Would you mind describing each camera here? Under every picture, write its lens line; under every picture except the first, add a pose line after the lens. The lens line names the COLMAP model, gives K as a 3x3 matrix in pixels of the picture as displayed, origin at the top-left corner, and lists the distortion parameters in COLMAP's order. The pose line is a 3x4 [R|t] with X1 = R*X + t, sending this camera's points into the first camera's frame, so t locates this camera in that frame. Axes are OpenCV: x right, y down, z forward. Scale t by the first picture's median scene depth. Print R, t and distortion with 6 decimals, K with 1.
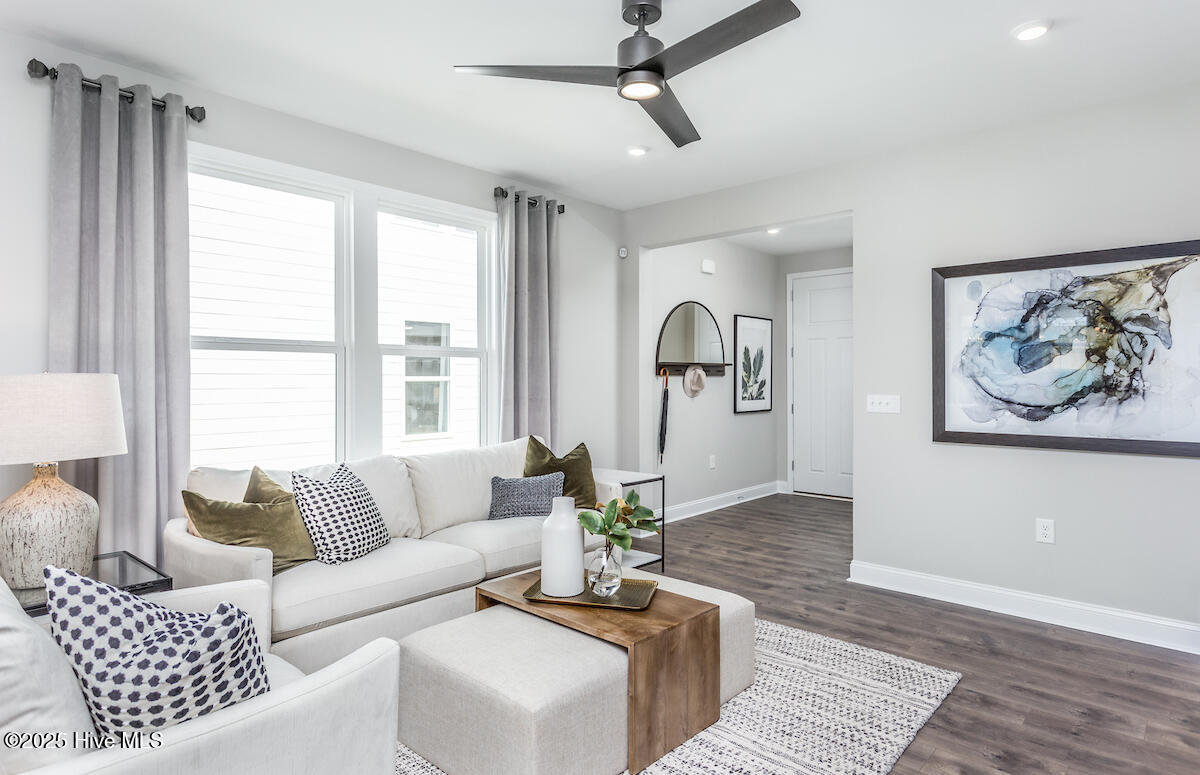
lens RADIAL K [[662.4, 0, 581.9], [0, 662.4, 389.2], [0, 0, 1]] dist [0.013173, 0.000203]
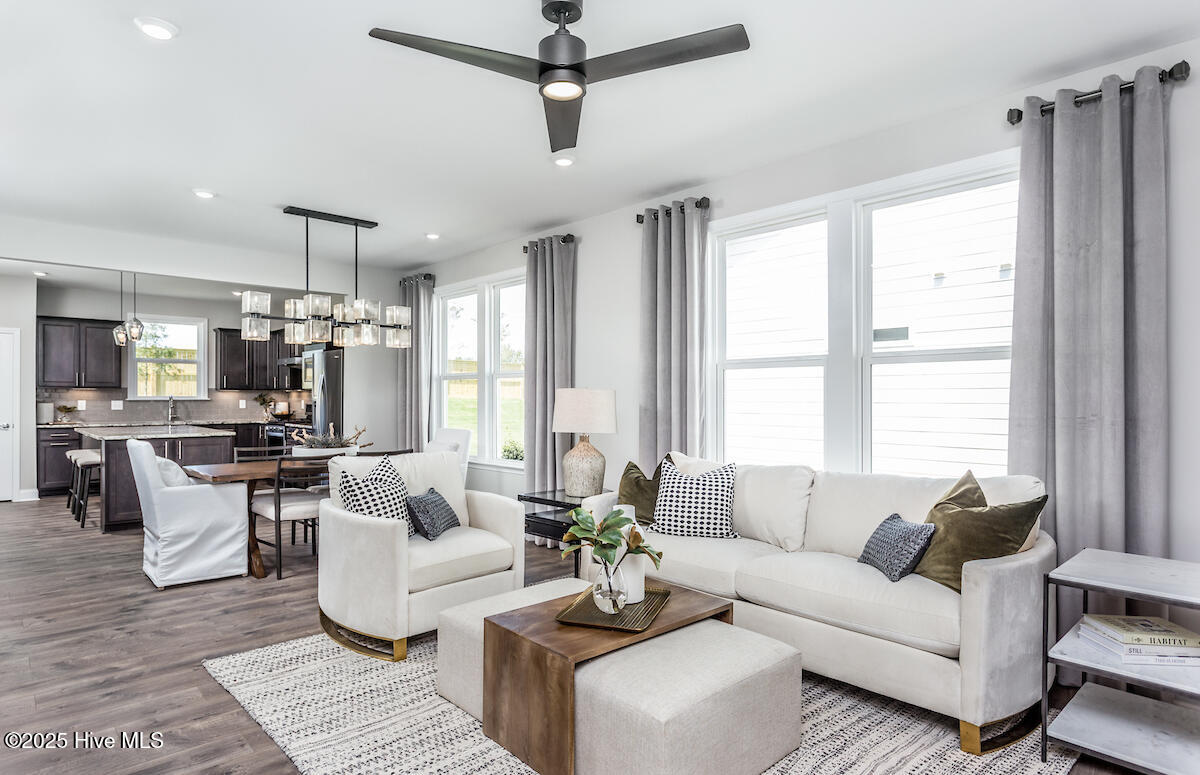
lens RADIAL K [[662.4, 0, 581.9], [0, 662.4, 389.2], [0, 0, 1]] dist [0.013173, 0.000203]
pose [[-0.098157, -0.000301, -0.995171, 0.919364], [-0.020120, 0.999796, 0.001683, -0.014154], [0.994968, 0.020188, -0.098143, 0.966437]]
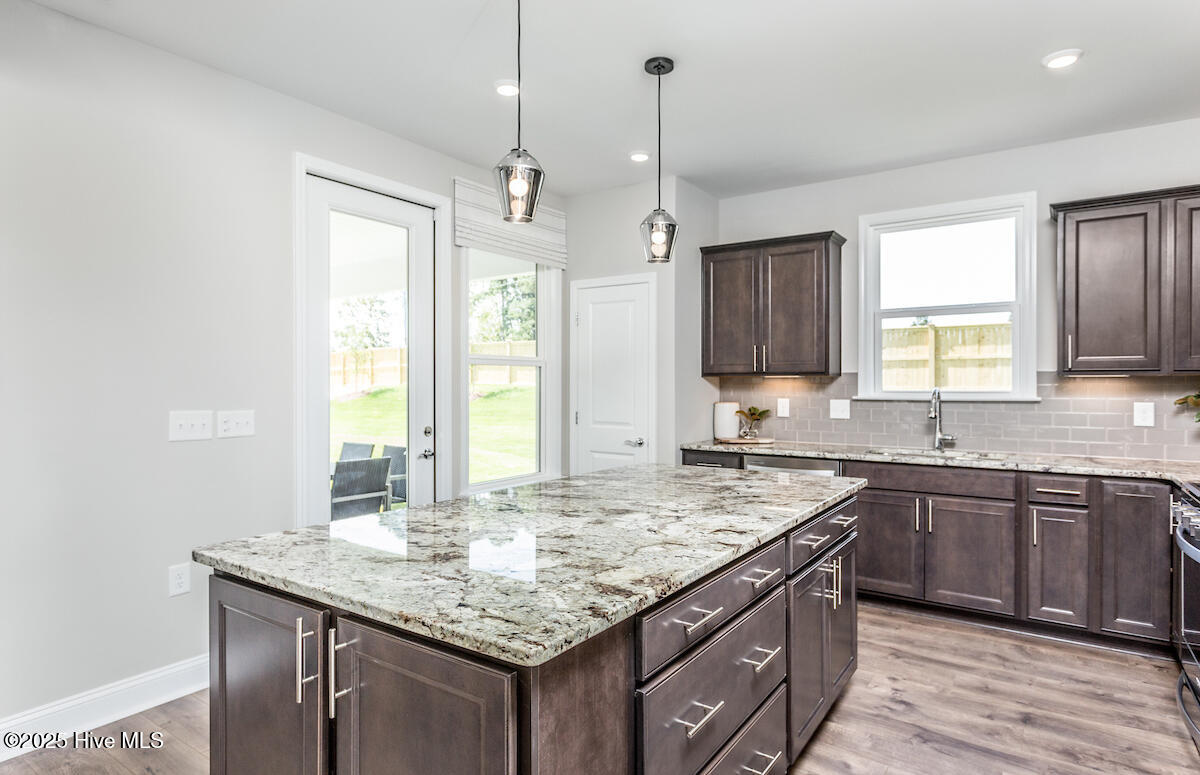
lens RADIAL K [[662.4, 0, 581.9], [0, 662.4, 389.2], [0, 0, 1]] dist [0.013173, 0.000203]
pose [[-0.991447, 0.009173, -0.130187, -0.570697], [0.005509, 0.999579, 0.028476, 0.008078], [0.130394, 0.027515, -0.991080, 0.239864]]
